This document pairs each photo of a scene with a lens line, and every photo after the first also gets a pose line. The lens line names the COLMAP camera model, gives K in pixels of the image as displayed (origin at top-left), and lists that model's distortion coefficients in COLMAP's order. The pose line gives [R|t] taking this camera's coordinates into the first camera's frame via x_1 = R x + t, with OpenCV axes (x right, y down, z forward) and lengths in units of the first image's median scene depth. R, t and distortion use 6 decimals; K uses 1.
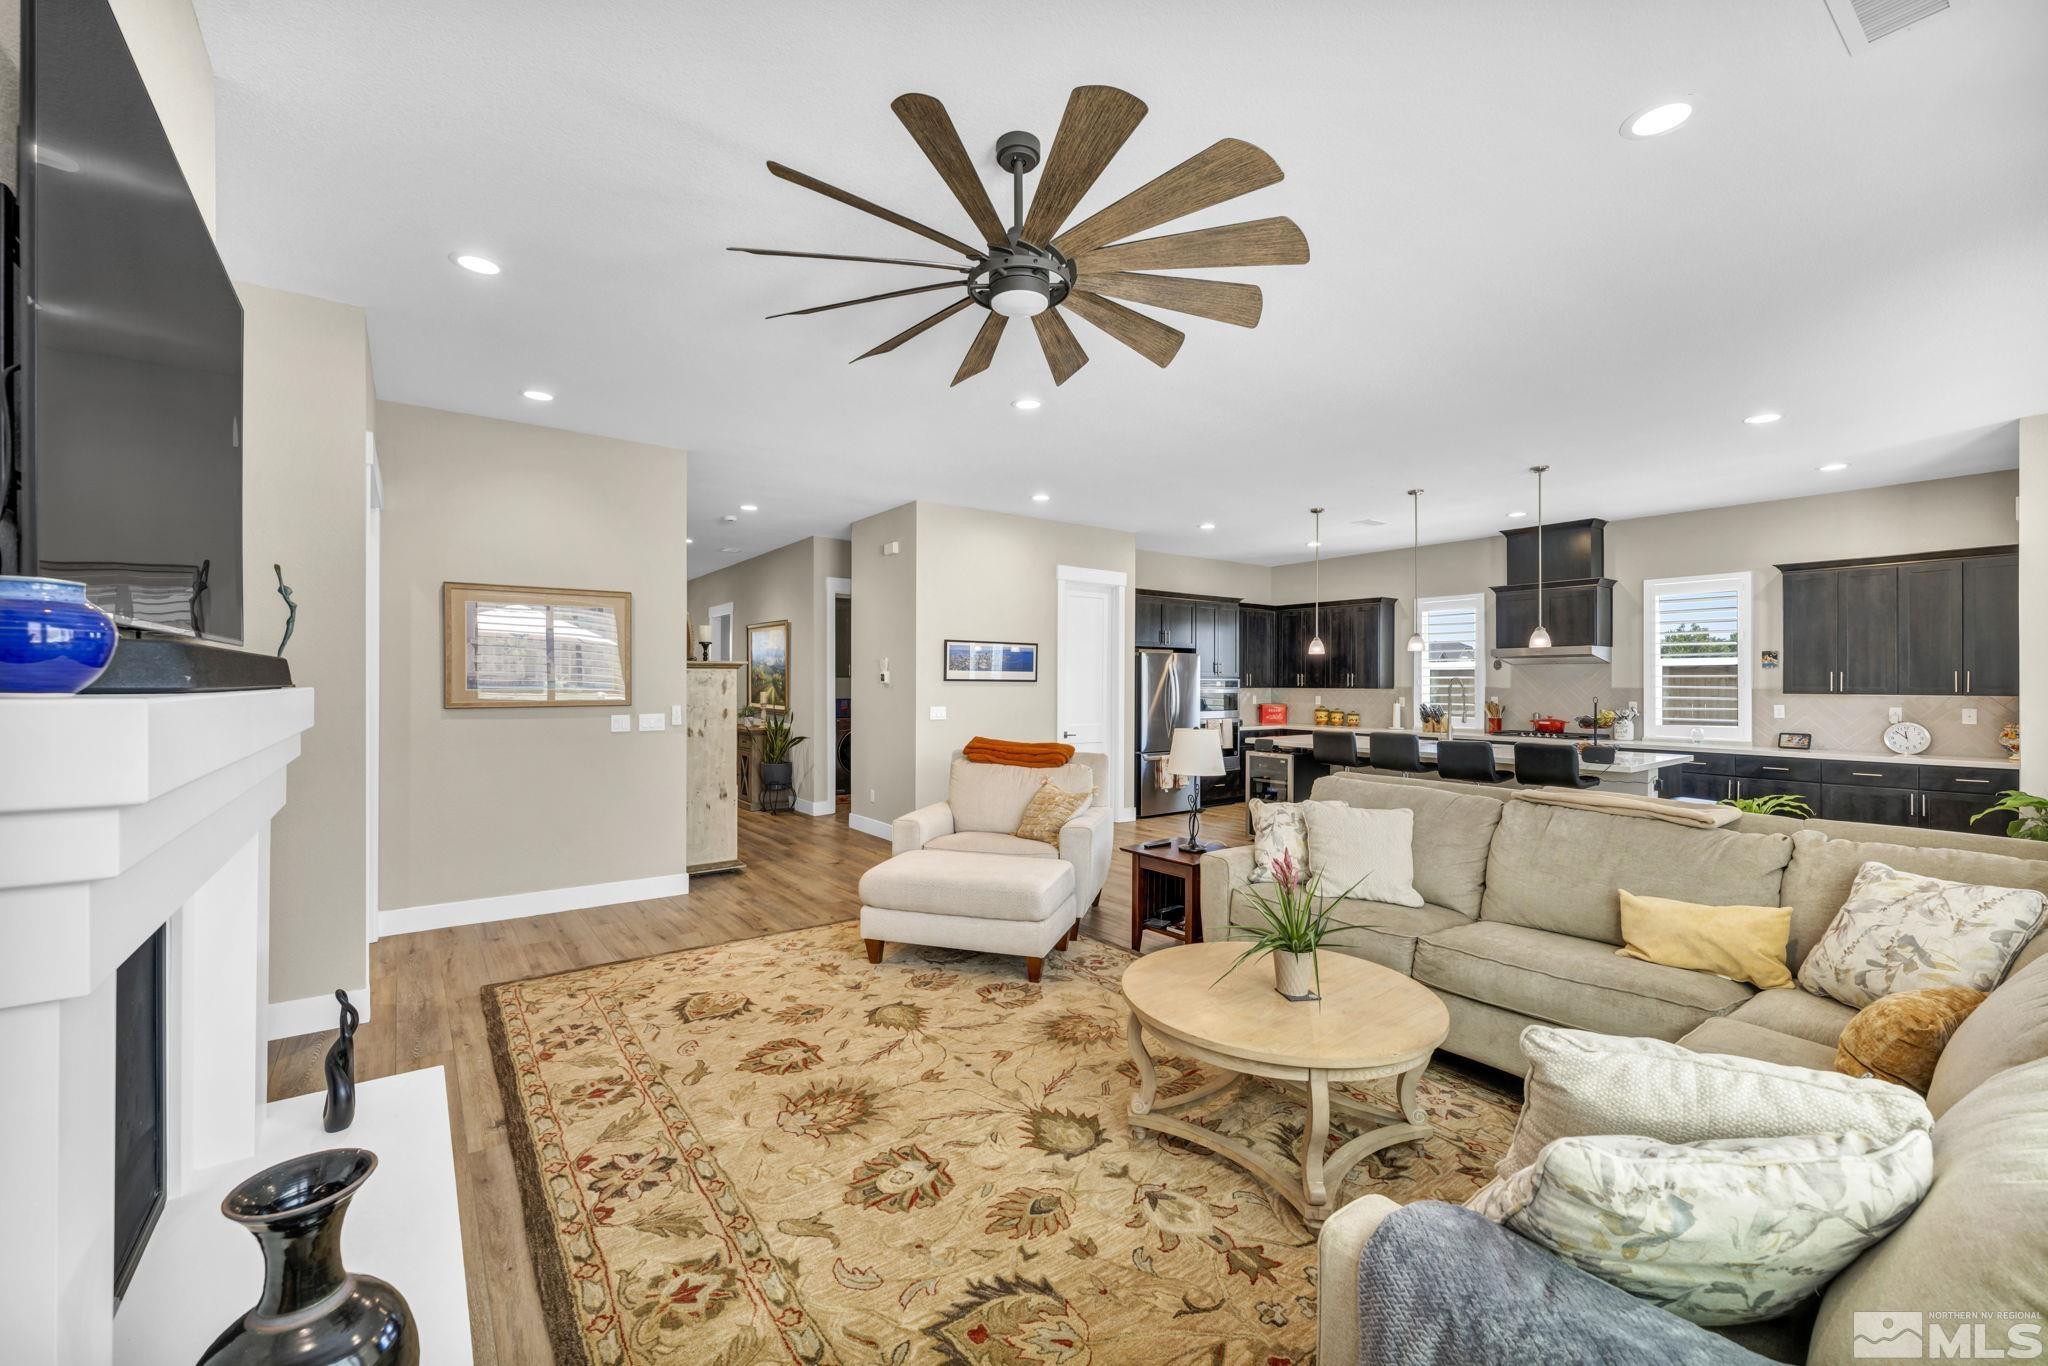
lens RADIAL K [[824.1, 0, 1008.5], [0, 824.1, 681.7], [0, 0, 1]] dist [-0.003862, 0.001112]
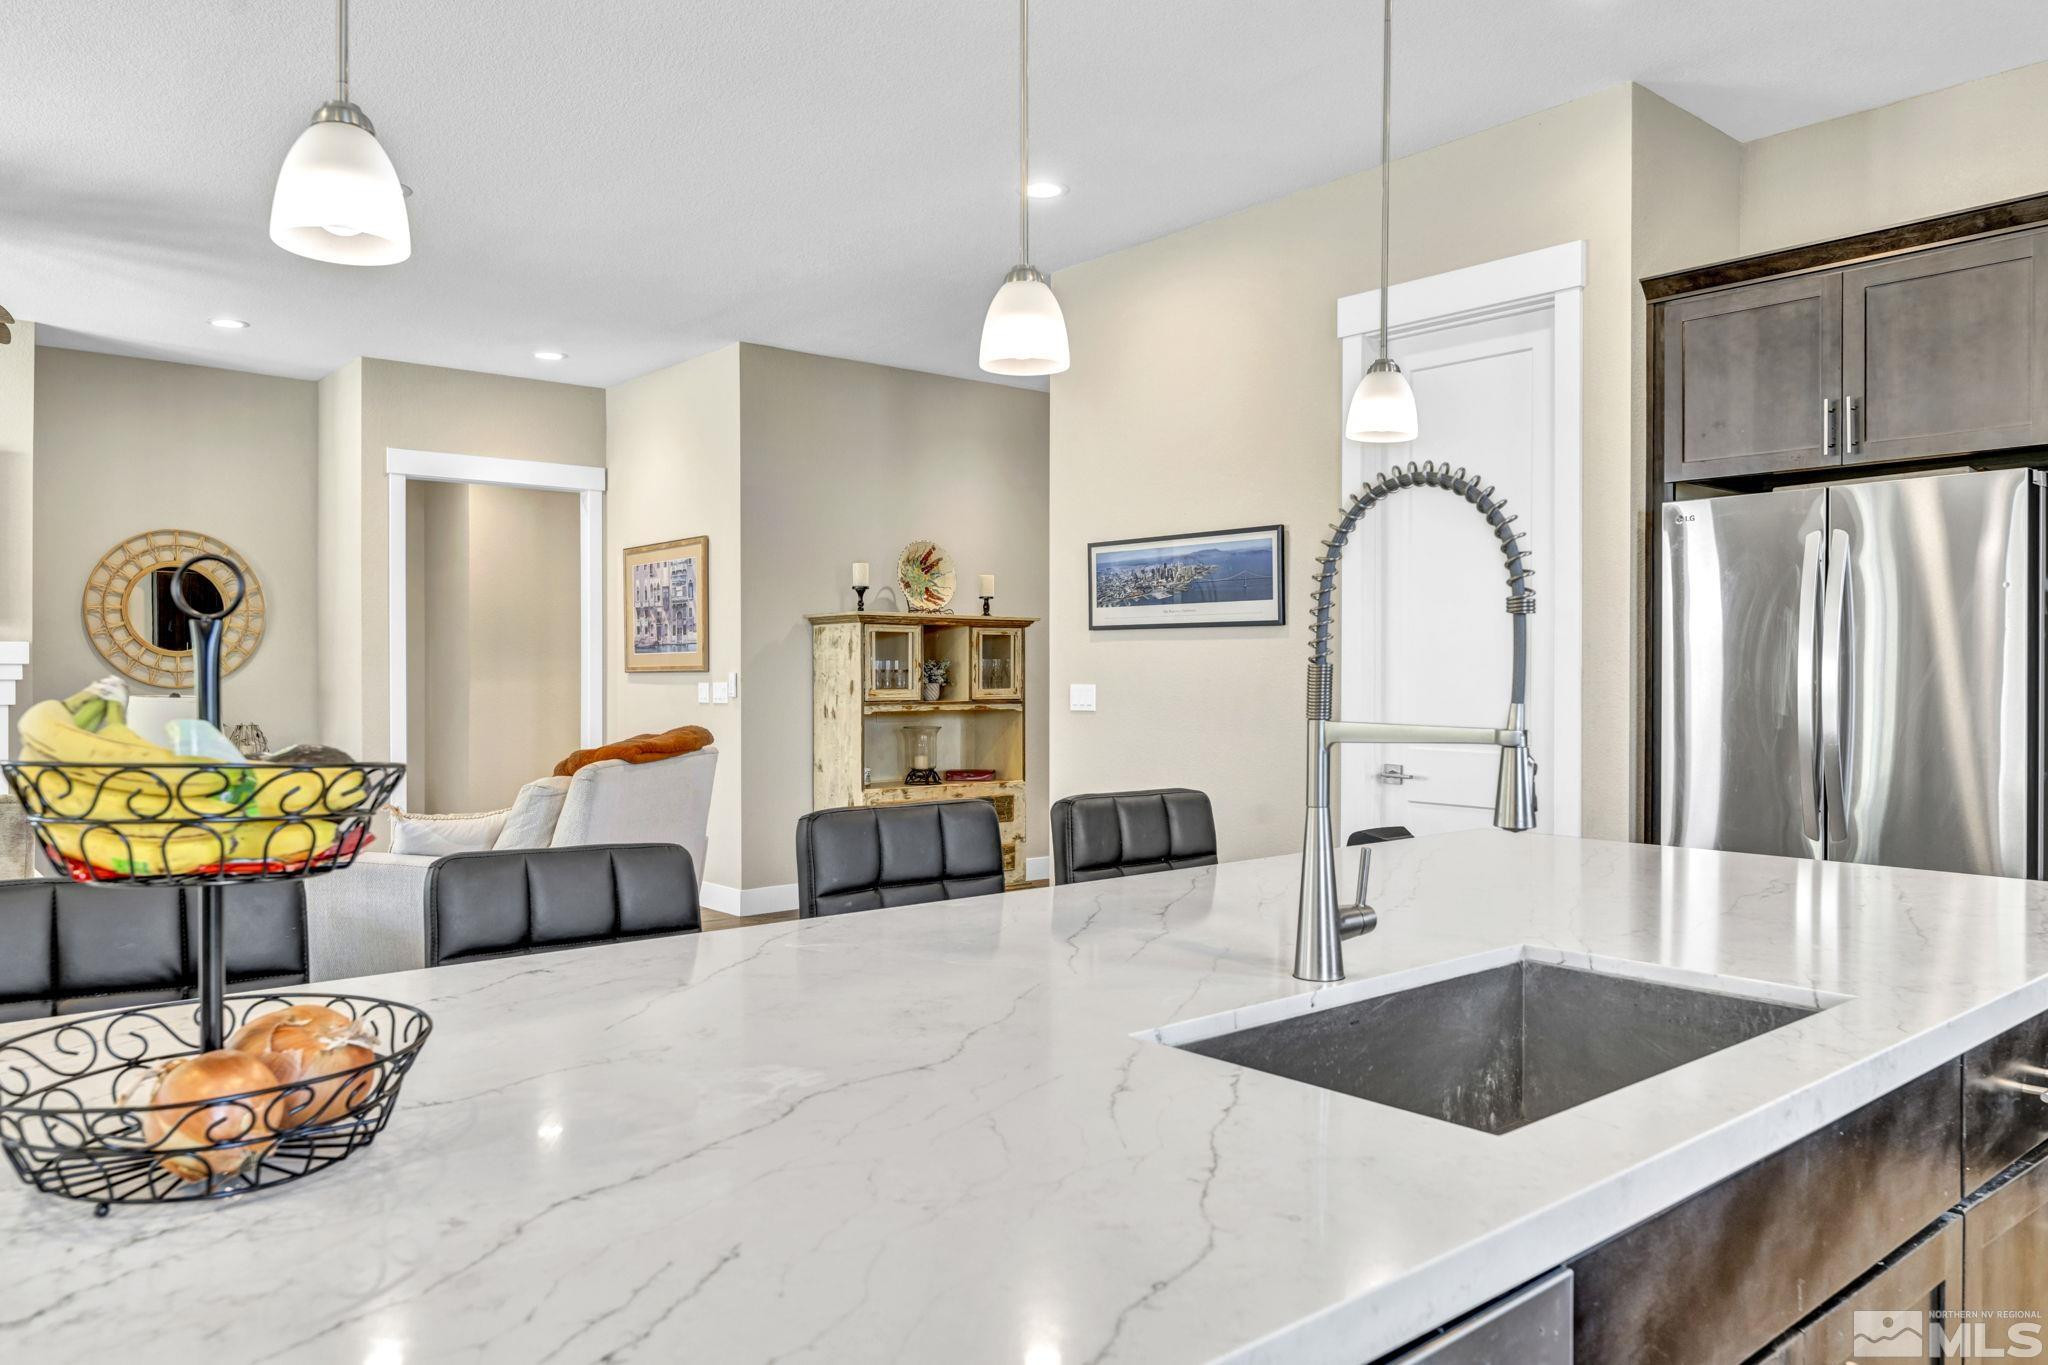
lens RADIAL K [[1462.4, 0, 1017.0], [0, 1462.4, 686.5], [0, 0, 1]] dist [-0.013686, 0.007212]
pose [[0.061365, 0.003656, -0.998109, 0.917287], [-0.000478, 0.999993, 0.003634, 0.034496], [0.998115, 0.000254, 0.061367, 1.089864]]
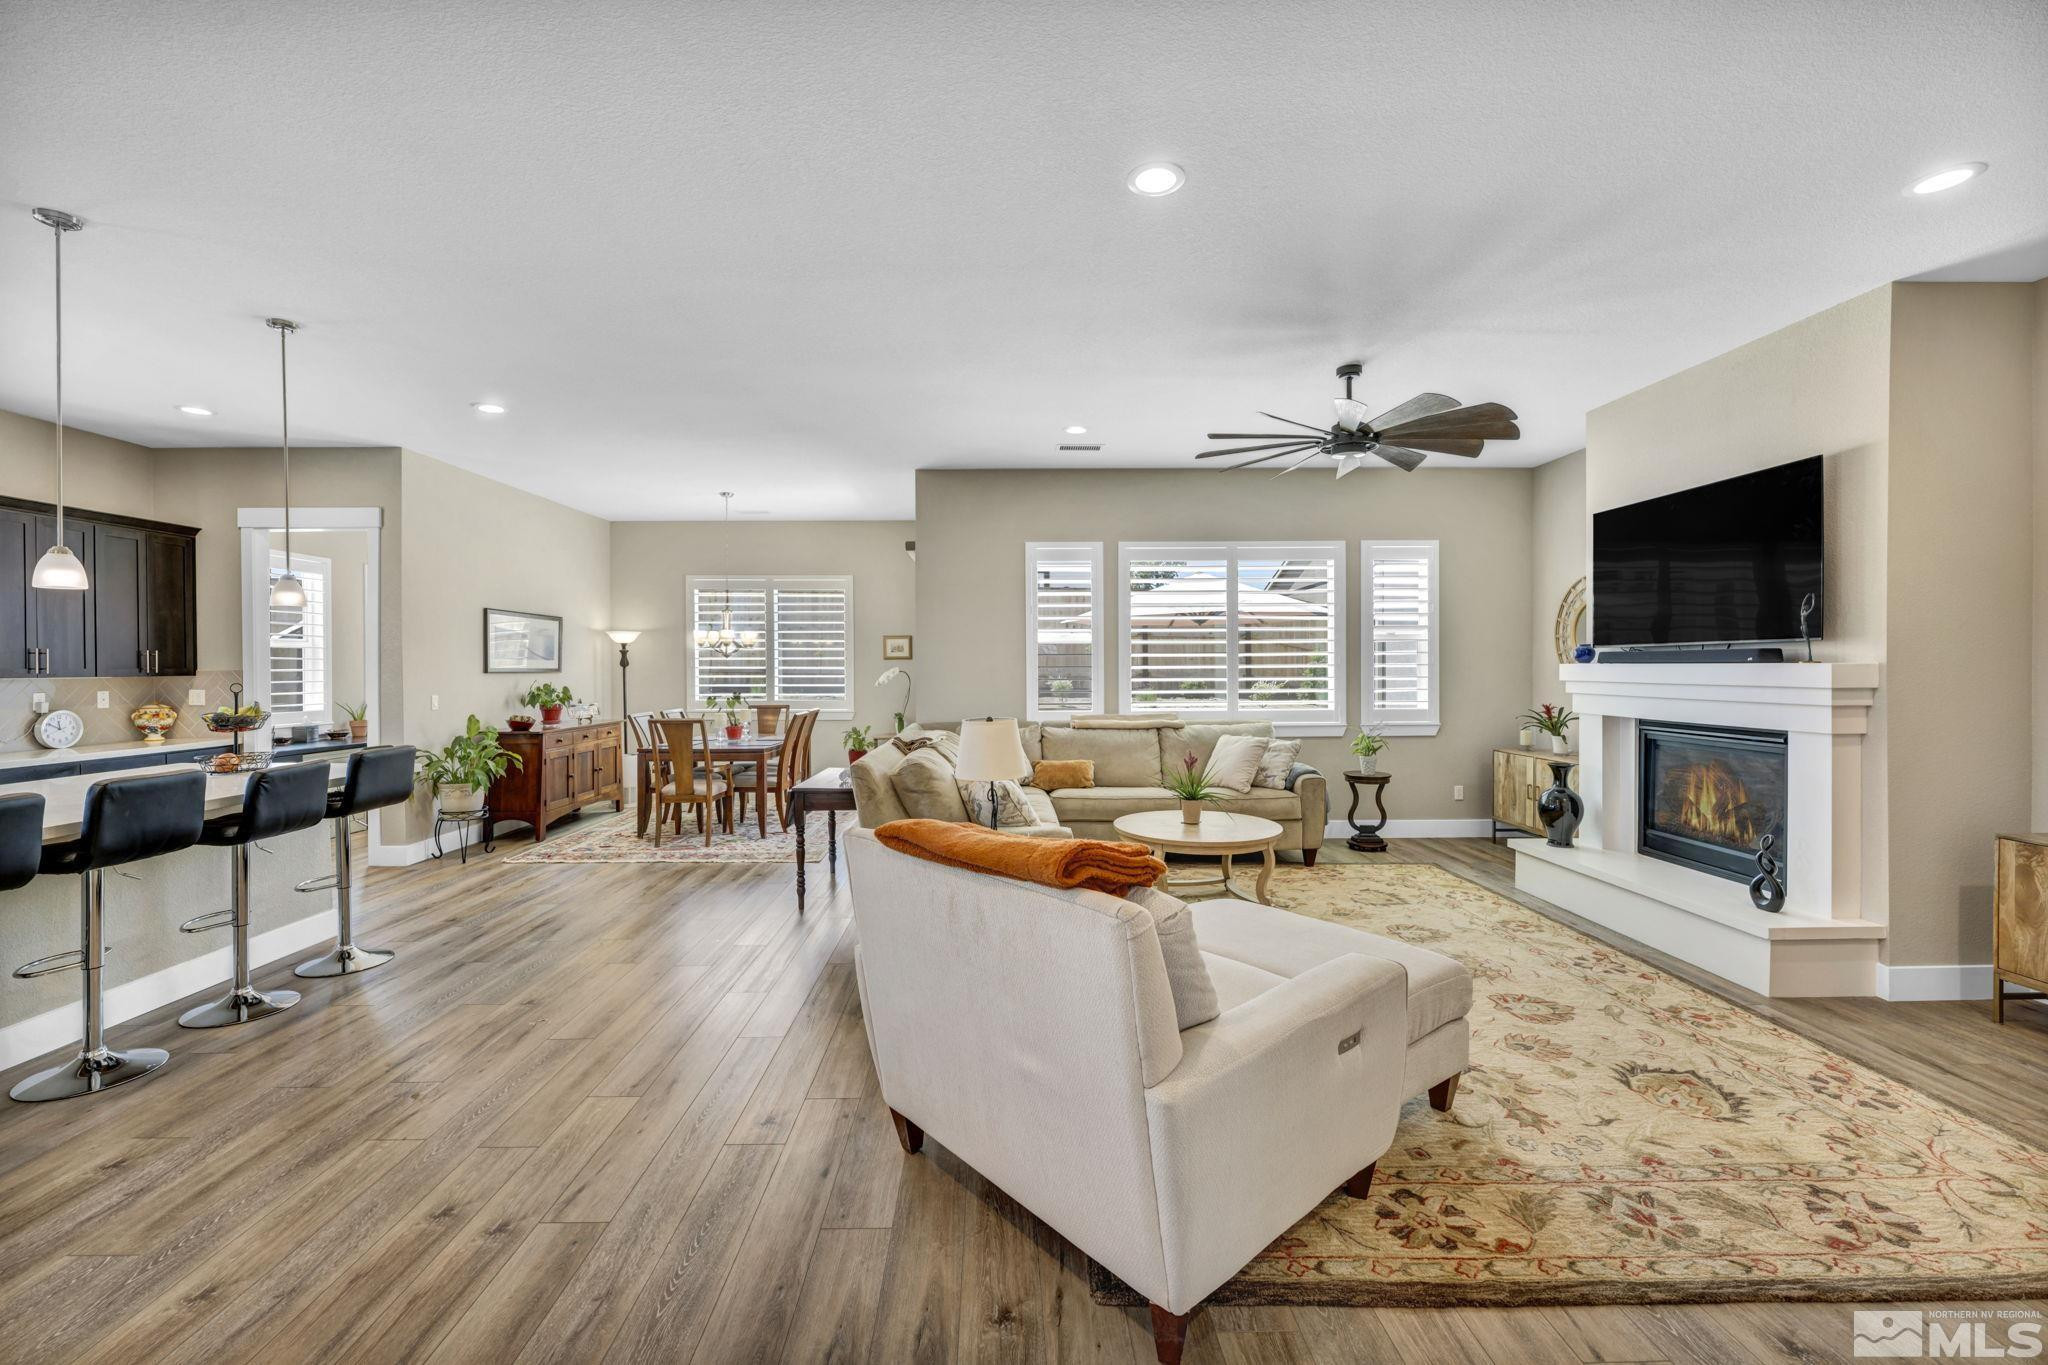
lens RADIAL K [[824.1, 0, 1014.9], [0, 824.1, 676.0], [0, 0, 1]] dist [-0.003862, 0.001112]
pose [[-0.816338, -0.007895, 0.577521, -0.178057], [-0.000253, 0.999911, 0.013311, 0.003672], [-0.577575, 0.010720, -0.816267, 1.182178]]
